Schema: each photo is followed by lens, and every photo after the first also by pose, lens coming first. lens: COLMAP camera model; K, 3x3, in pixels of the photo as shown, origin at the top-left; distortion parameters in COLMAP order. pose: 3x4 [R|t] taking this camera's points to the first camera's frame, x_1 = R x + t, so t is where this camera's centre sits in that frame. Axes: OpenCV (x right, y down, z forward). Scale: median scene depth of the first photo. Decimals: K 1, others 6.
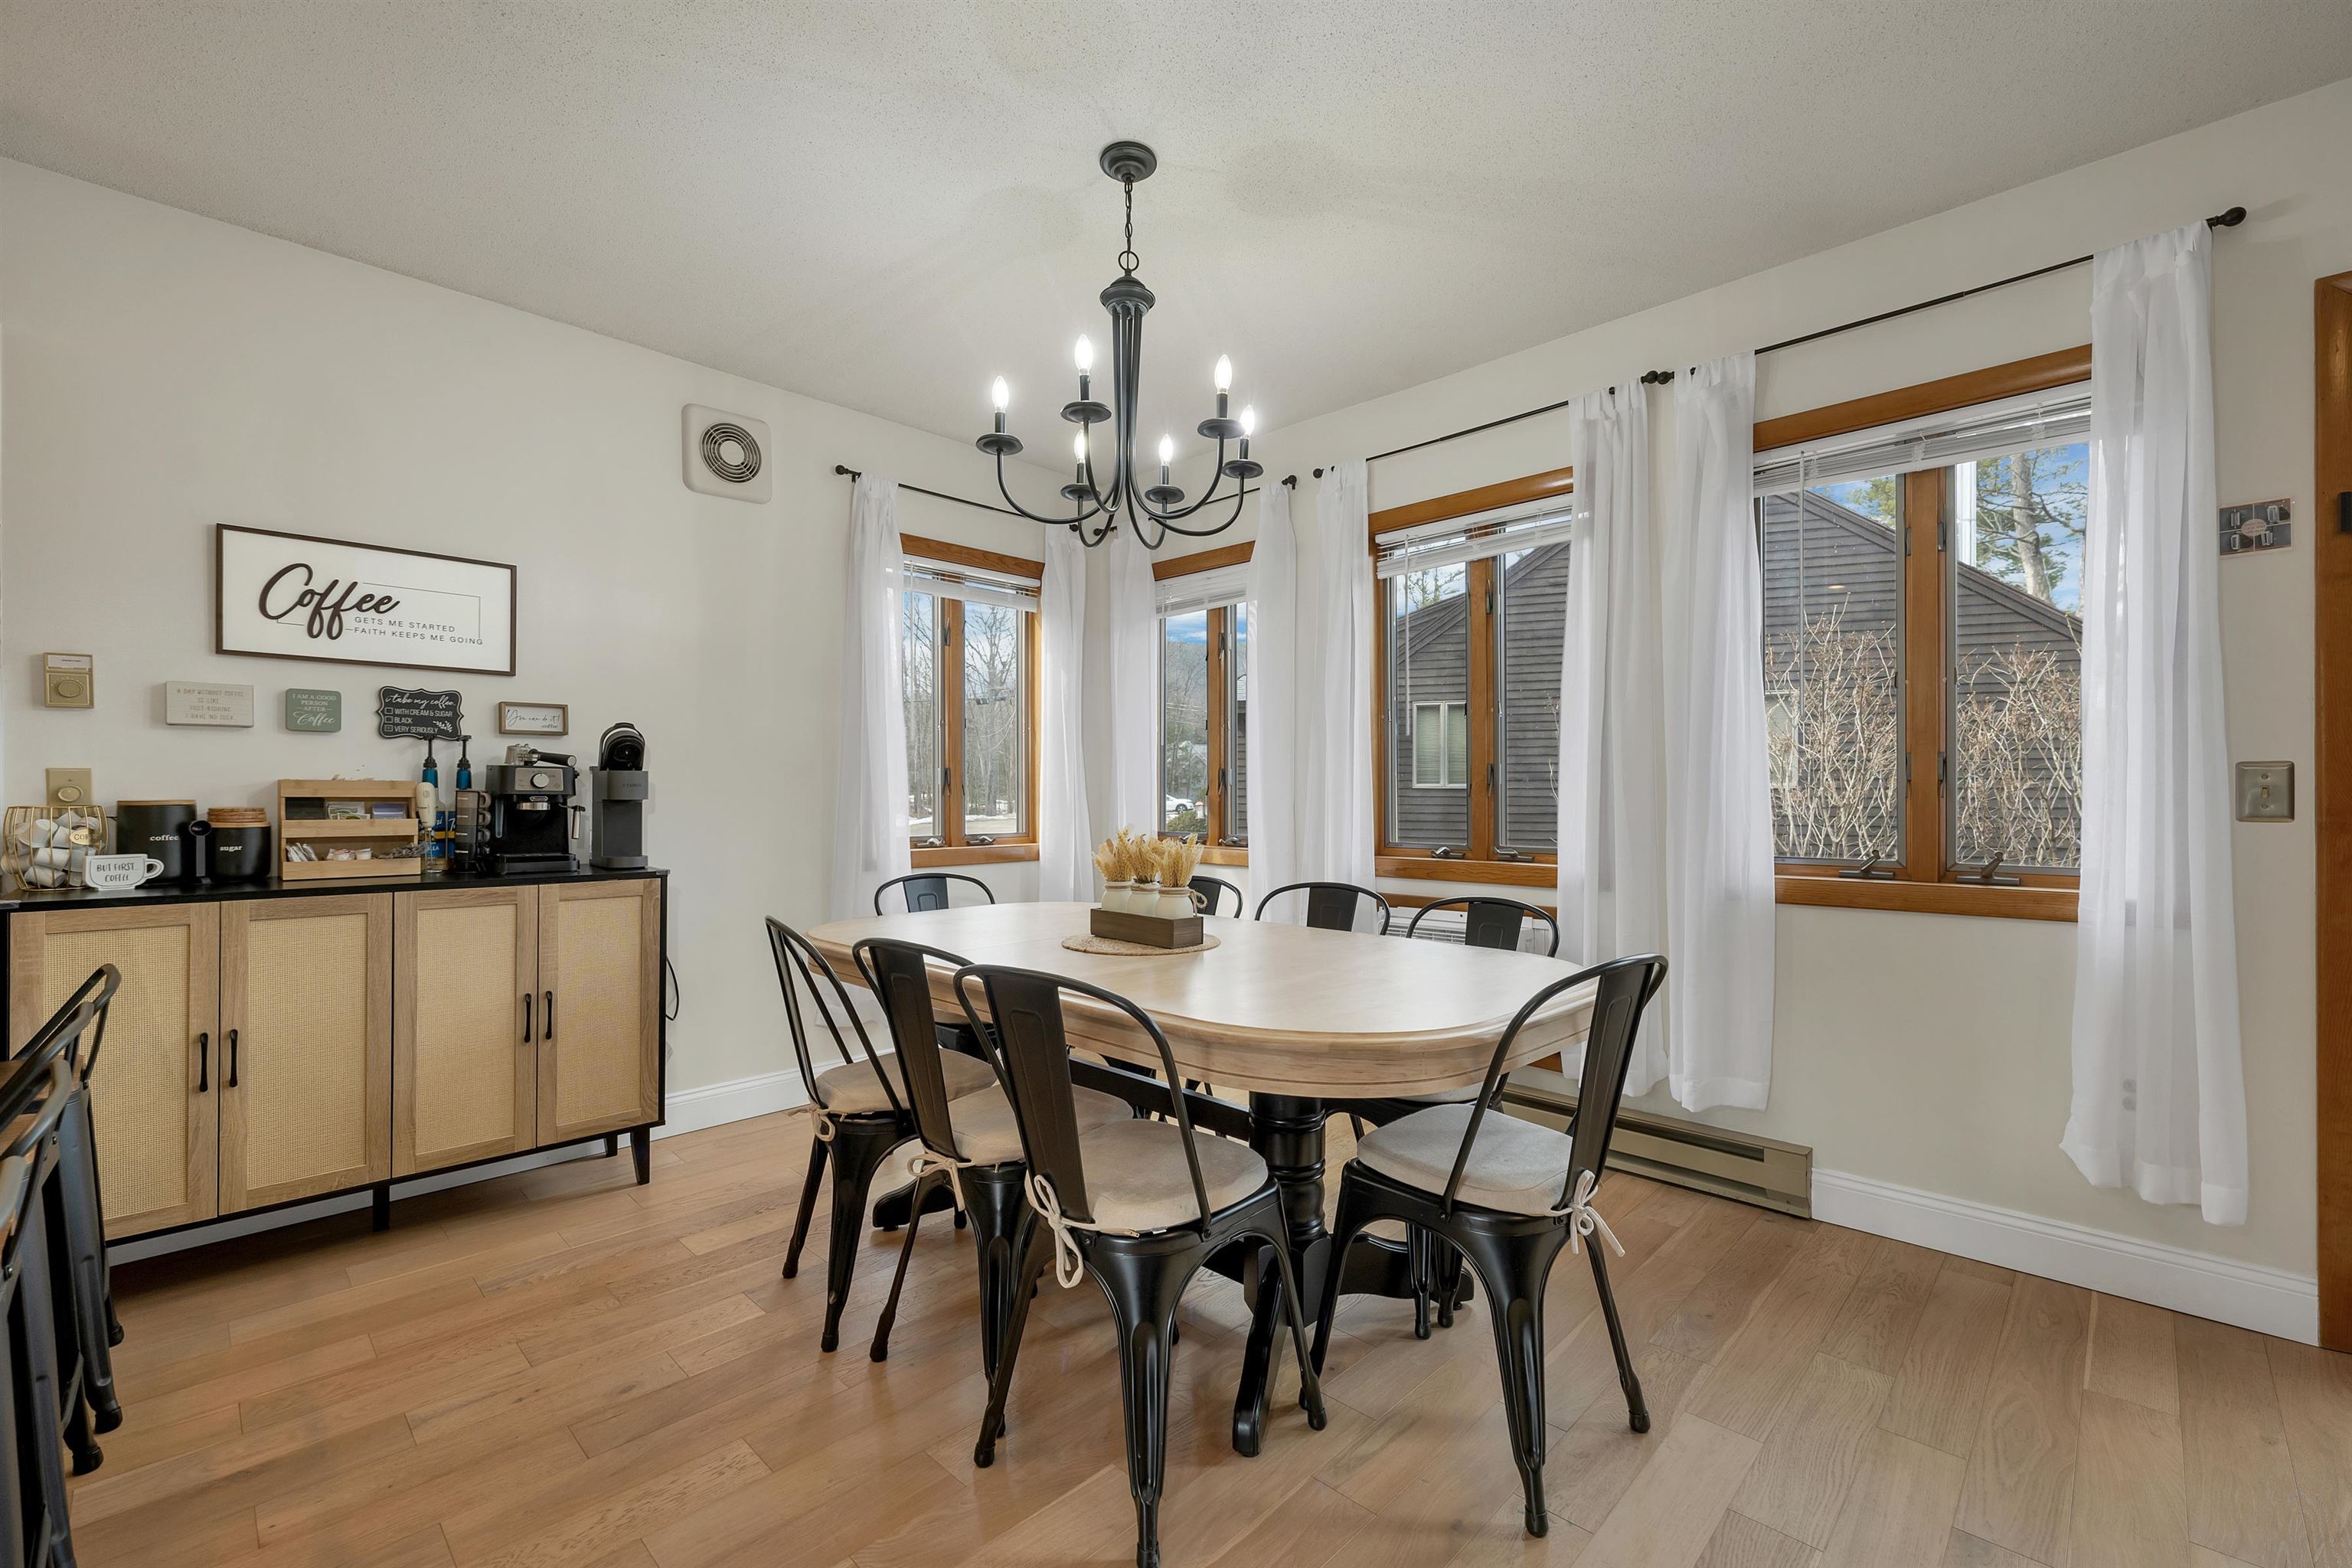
lens RADIAL K [[980.4, 0, 1181.9], [0, 980.4, 792.1], [0, 0, 1]] dist [0.000735, 0.000229]
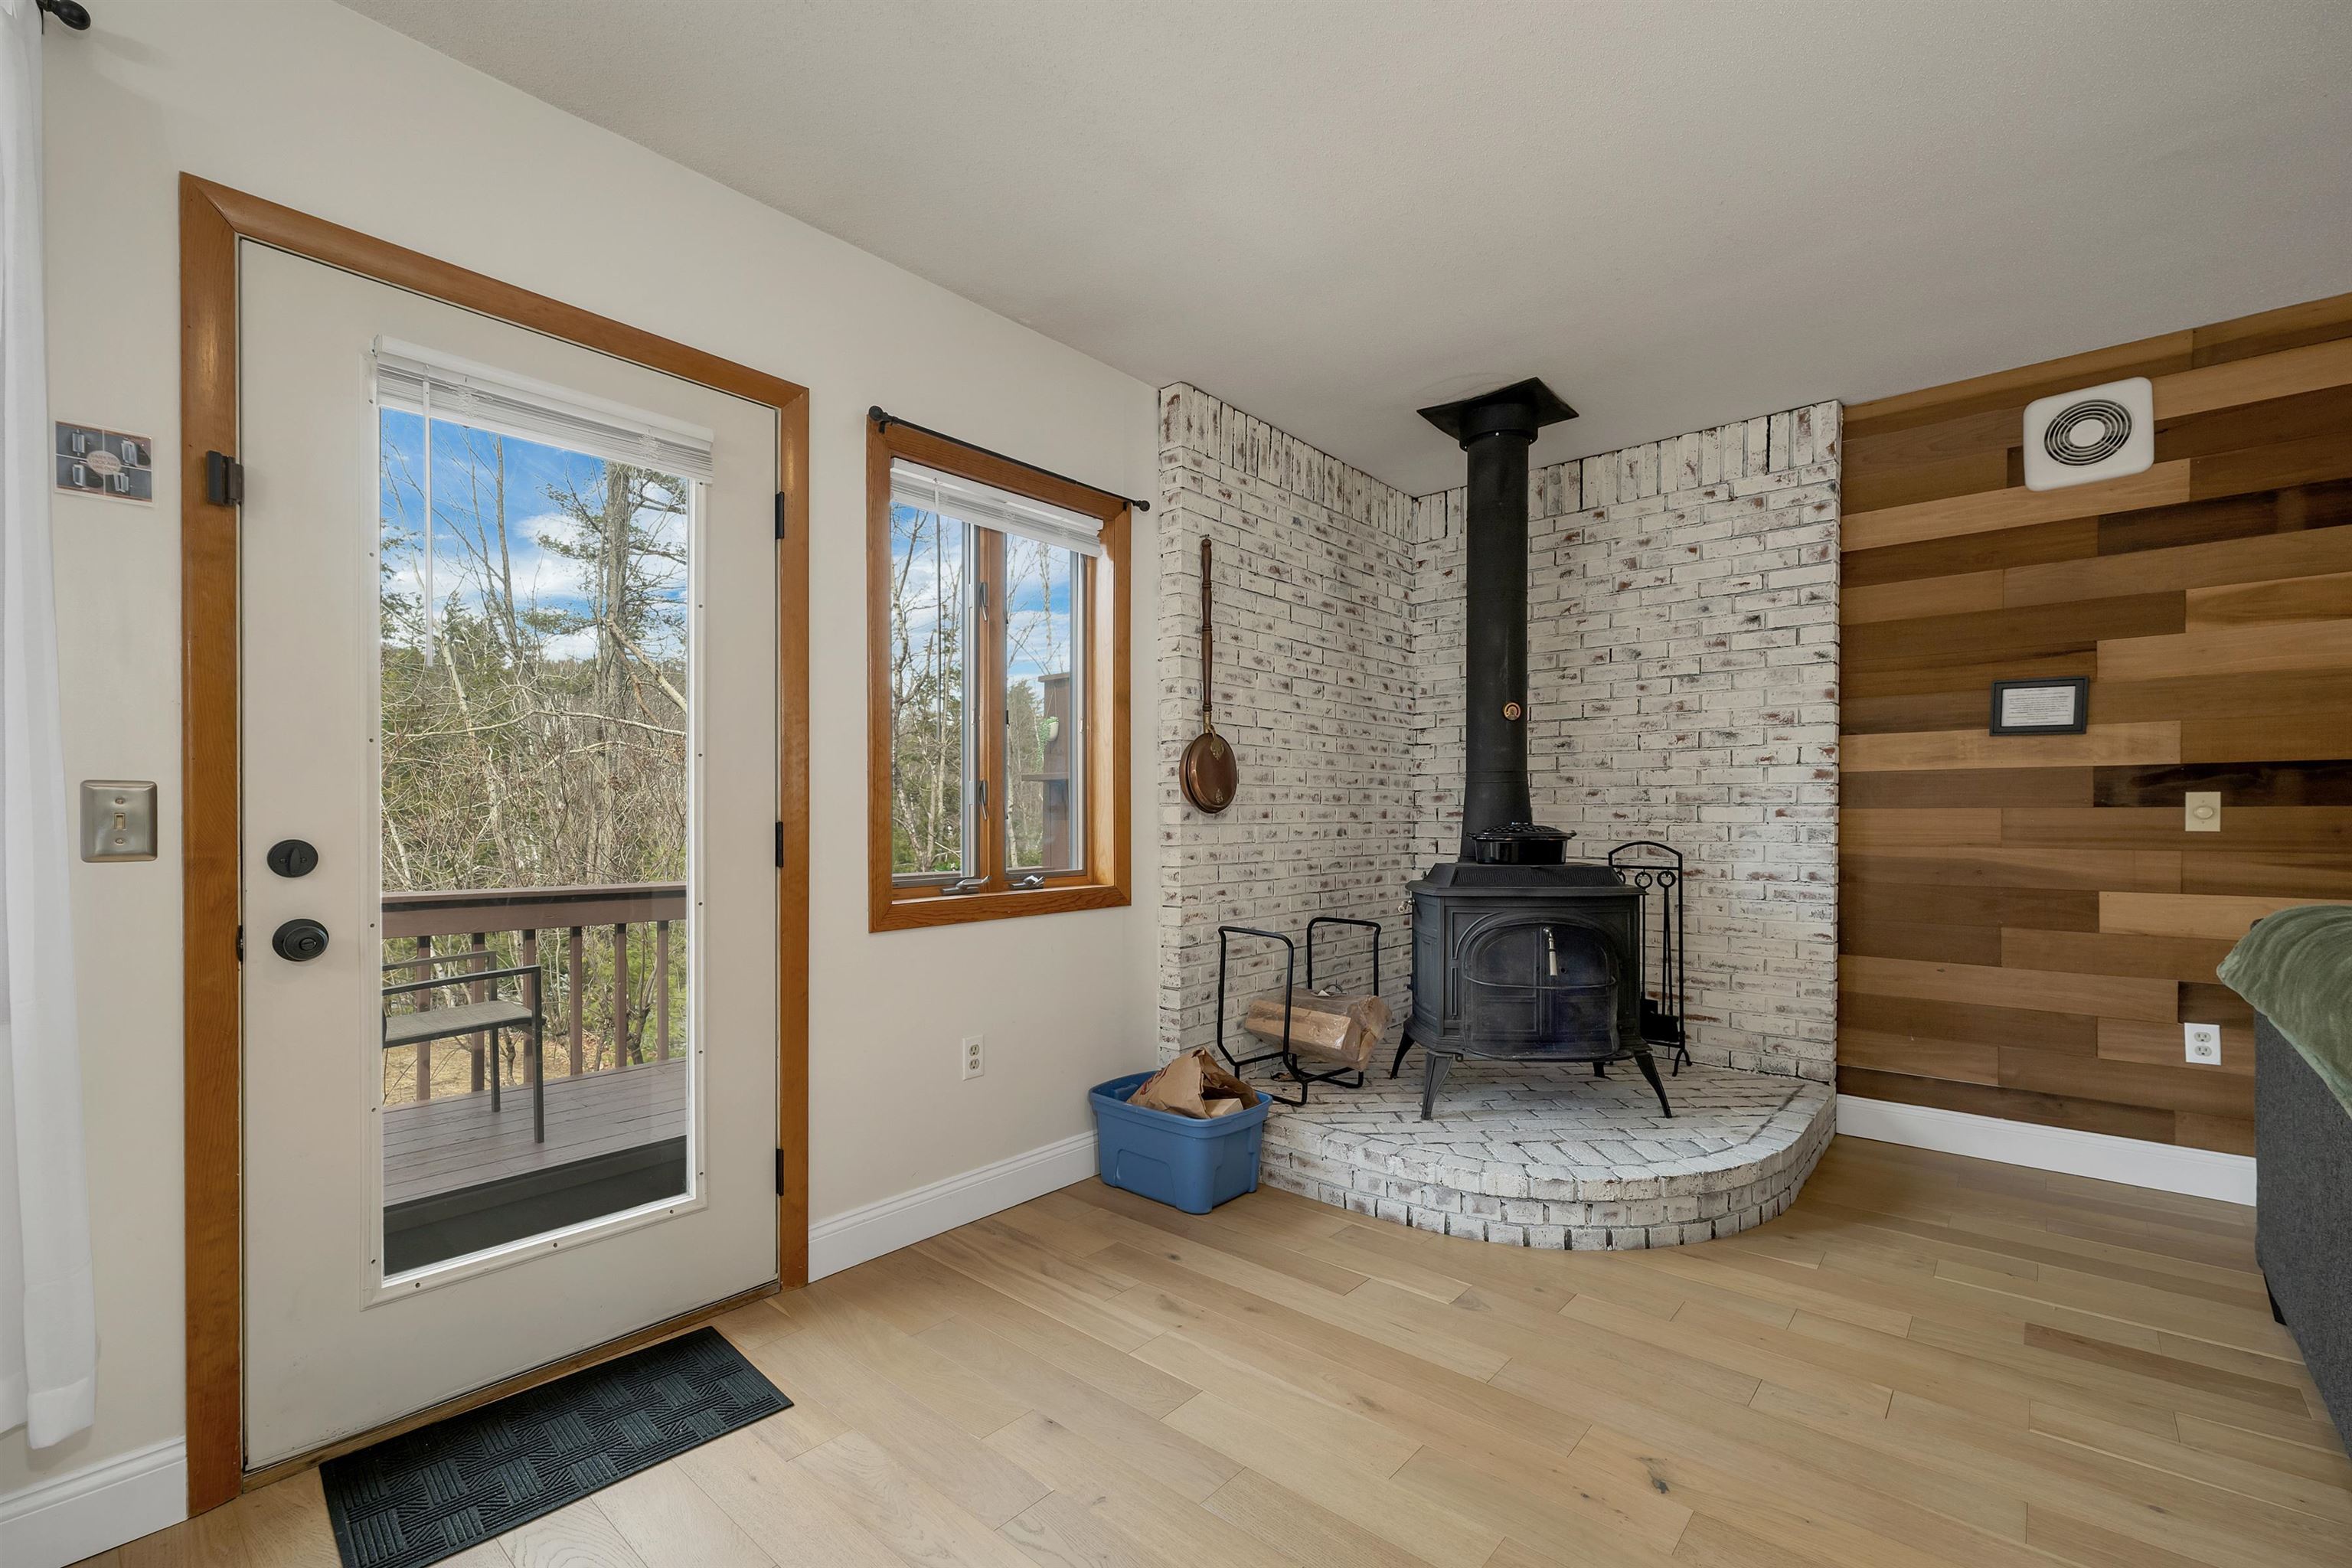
lens RADIAL K [[996.3, 0, 1170.5], [0, 996.3, 818.5], [0, 0, 1]] dist [-0.000702, 0.000047]
pose [[-0.047609, -0.000434, 0.998866, 0.251477], [0.001807, 0.999998, 0.000521, -0.001247], [-0.998864, 0.001830, -0.047608, 0.193513]]
